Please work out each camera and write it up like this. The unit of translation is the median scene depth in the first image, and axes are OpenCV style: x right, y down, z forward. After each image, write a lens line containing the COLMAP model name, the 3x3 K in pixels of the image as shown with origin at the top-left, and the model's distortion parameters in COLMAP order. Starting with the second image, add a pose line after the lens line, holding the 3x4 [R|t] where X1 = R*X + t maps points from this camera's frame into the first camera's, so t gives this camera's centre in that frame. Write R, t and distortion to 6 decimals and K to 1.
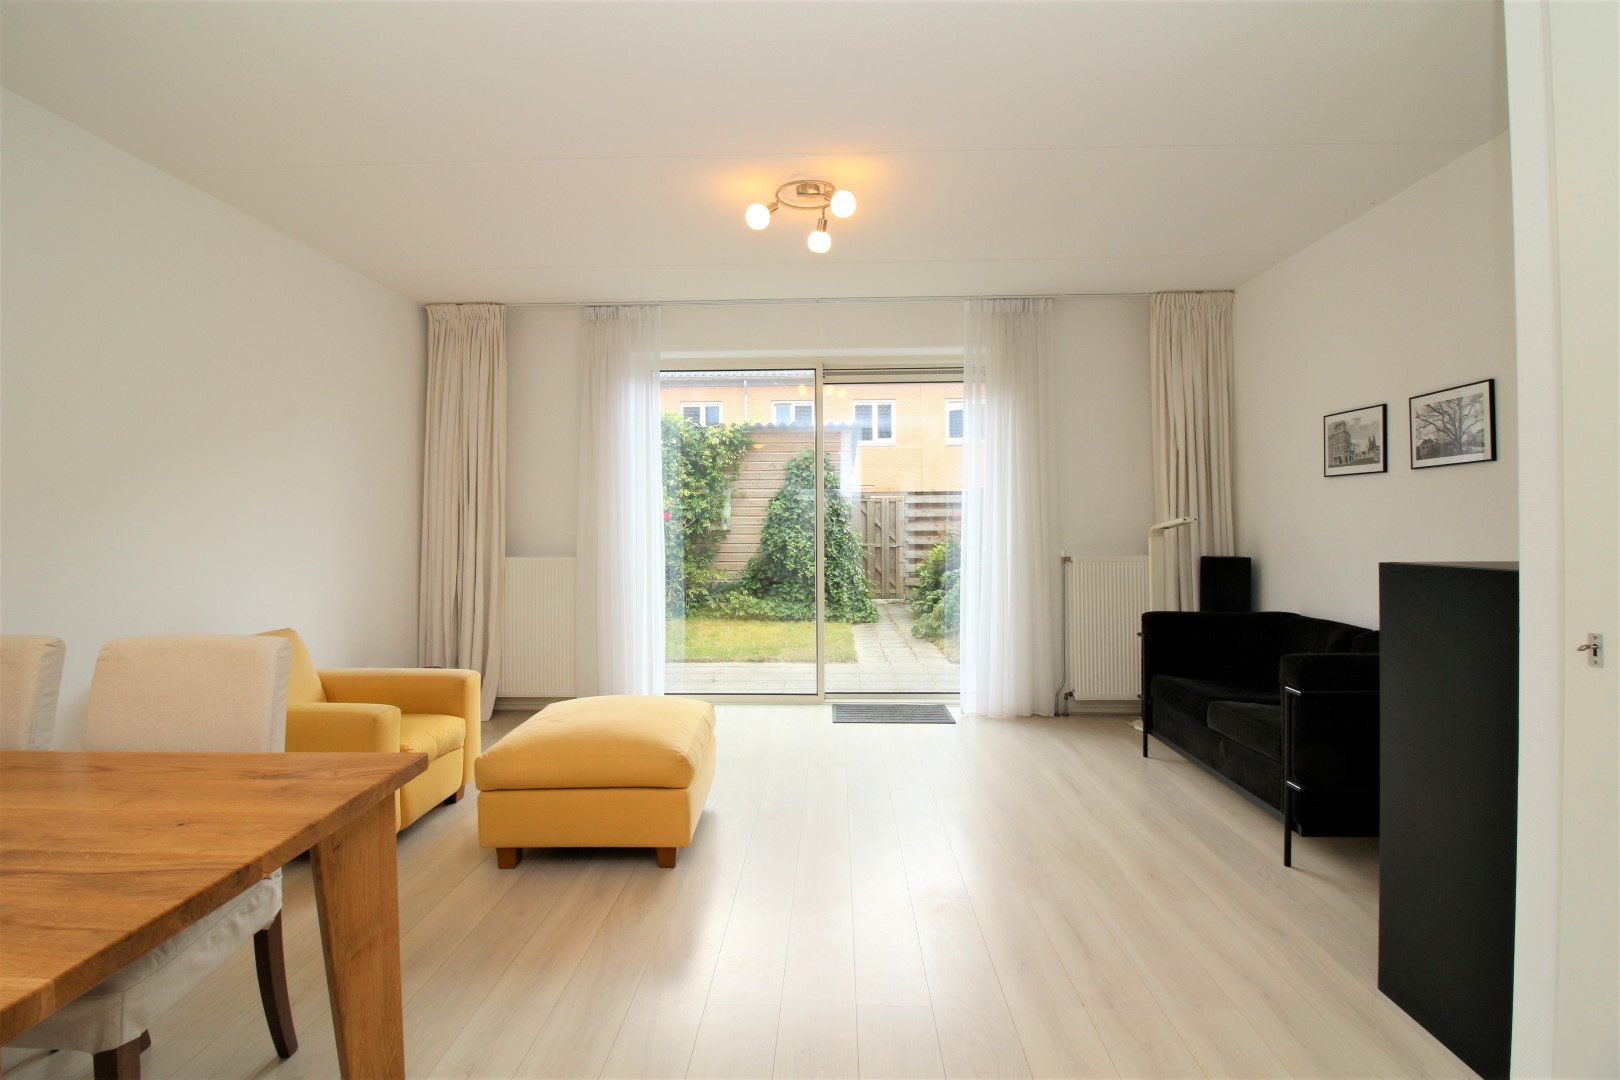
lens RADIAL K [[740.5, 0, 818.1], [0, 740.5, 520.2], [0, 0, 1]] dist [0.000724, -0.013662]
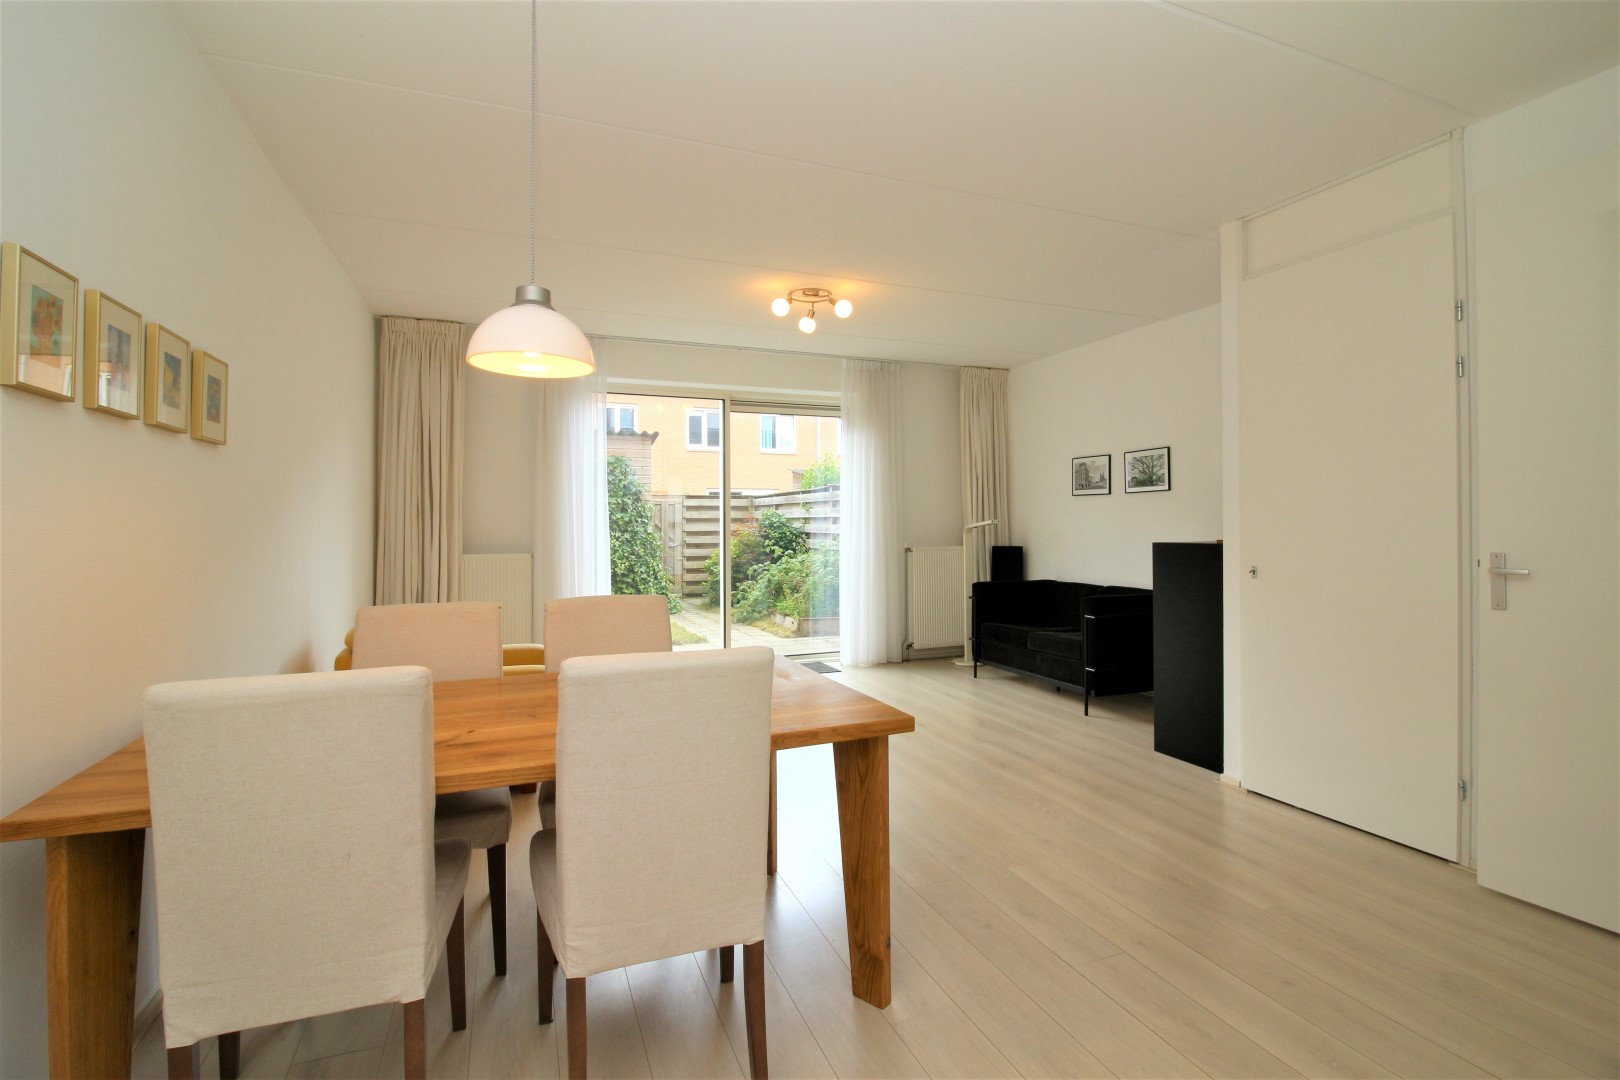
lens RADIAL K [[740.5, 0, 818.1], [0, 740.5, 520.2], [0, 0, 1]] dist [0.000724, -0.013662]
pose [[0.913880, 0.002463, 0.405978, -0.452269], [-0.001728, 0.999996, -0.002177, 0.000505], [-0.405982, 0.001287, 0.913880, -0.247514]]
